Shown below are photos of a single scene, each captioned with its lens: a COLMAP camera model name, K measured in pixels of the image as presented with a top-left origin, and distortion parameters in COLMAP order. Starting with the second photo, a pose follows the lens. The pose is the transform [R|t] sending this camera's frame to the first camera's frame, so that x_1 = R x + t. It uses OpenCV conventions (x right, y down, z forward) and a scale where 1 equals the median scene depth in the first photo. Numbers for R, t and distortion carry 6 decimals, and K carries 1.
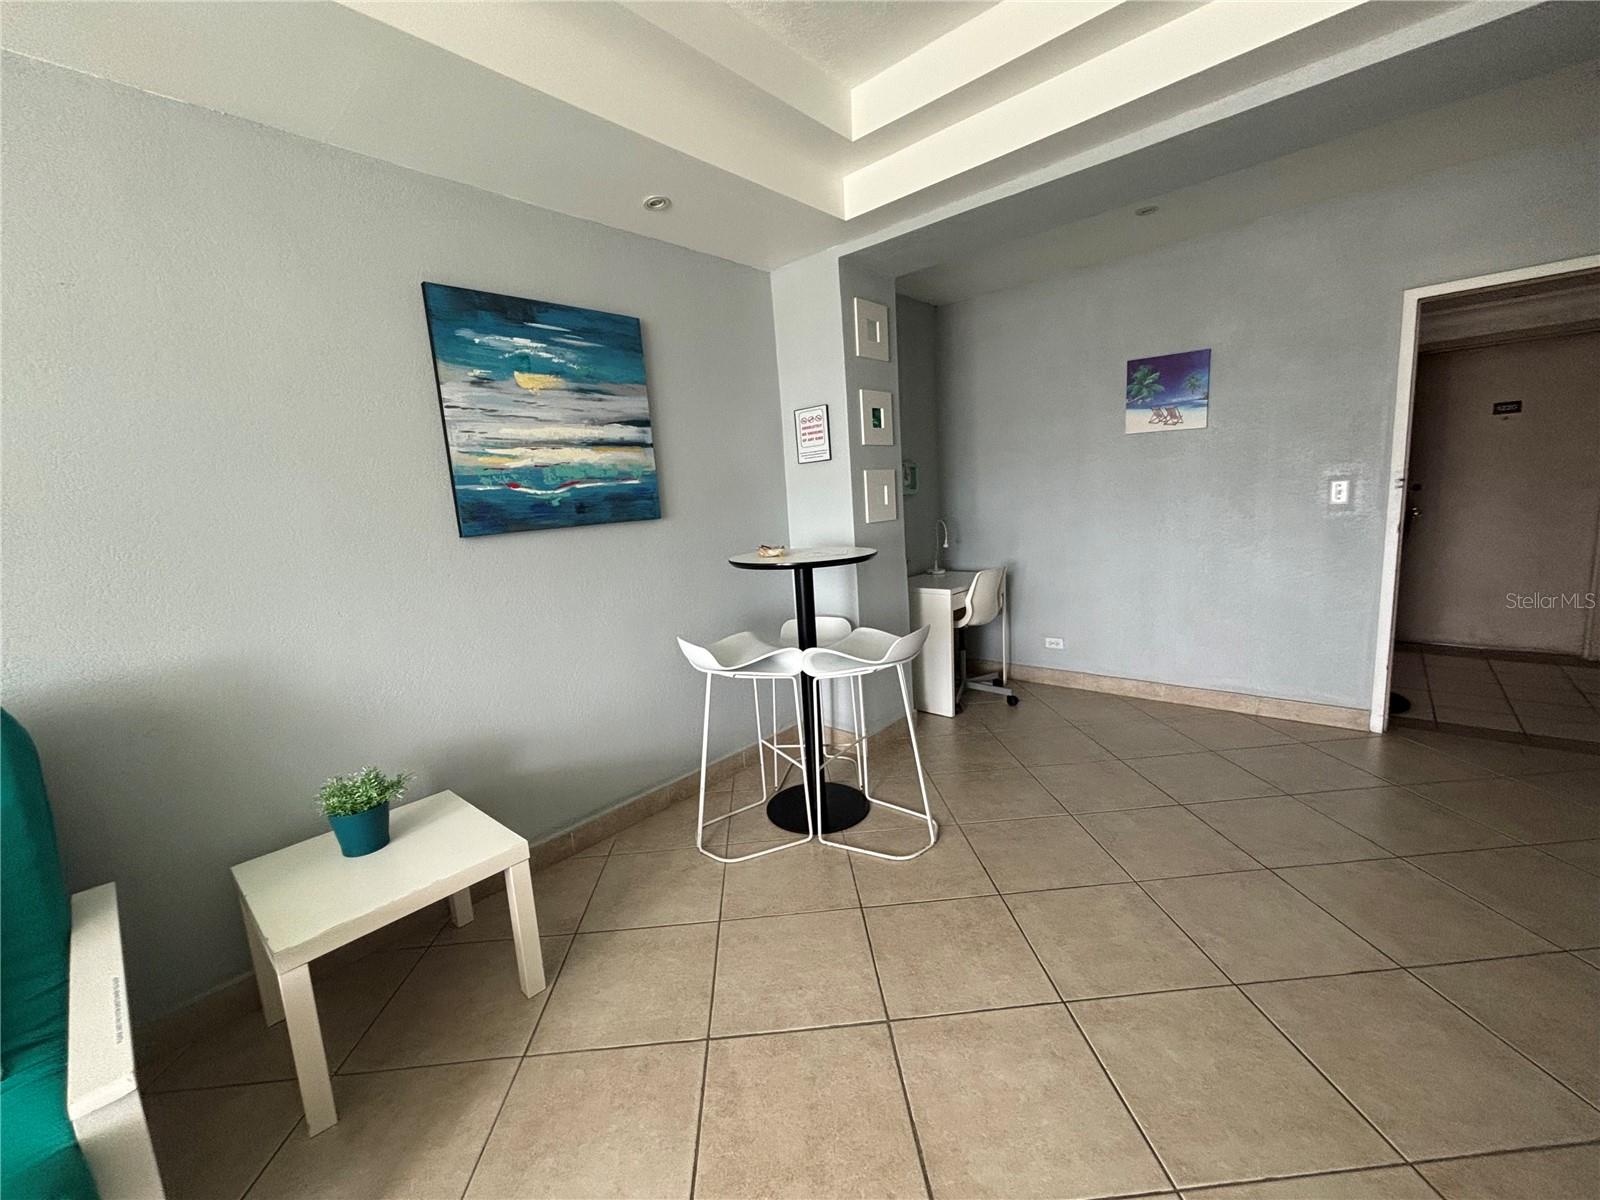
lens RADIAL K [[641.0, 0, 796.3], [0, 641.0, 598.9], [0, 0, 1]] dist [-0.003717, 0.000561]
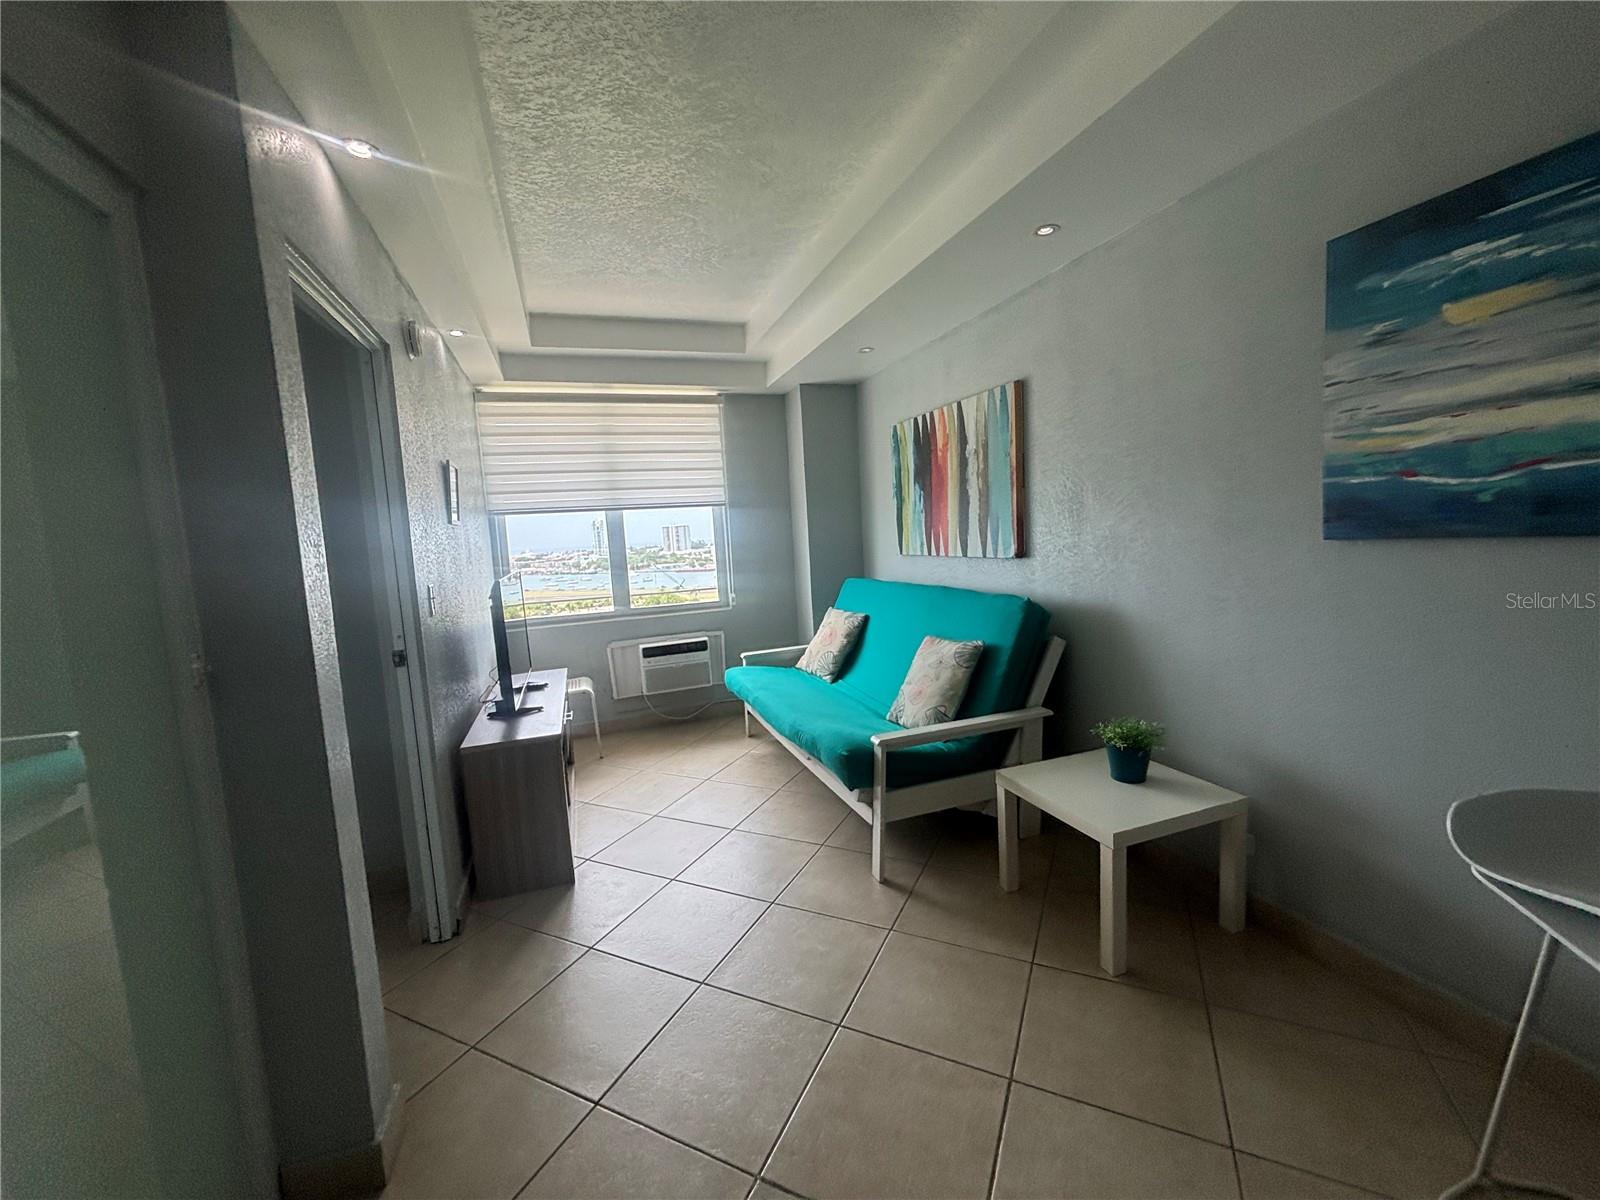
lens RADIAL K [[641.0, 0, 804.6], [0, 641.0, 599.5], [0, 0, 1]] dist [-0.003717, 0.000561]
pose [[-0.474416, 0.181972, -0.861287, 0.491901], [-0.058320, 0.969755, 0.237012, -0.161777], [0.878367, 0.162673, -0.449454, 0.711874]]
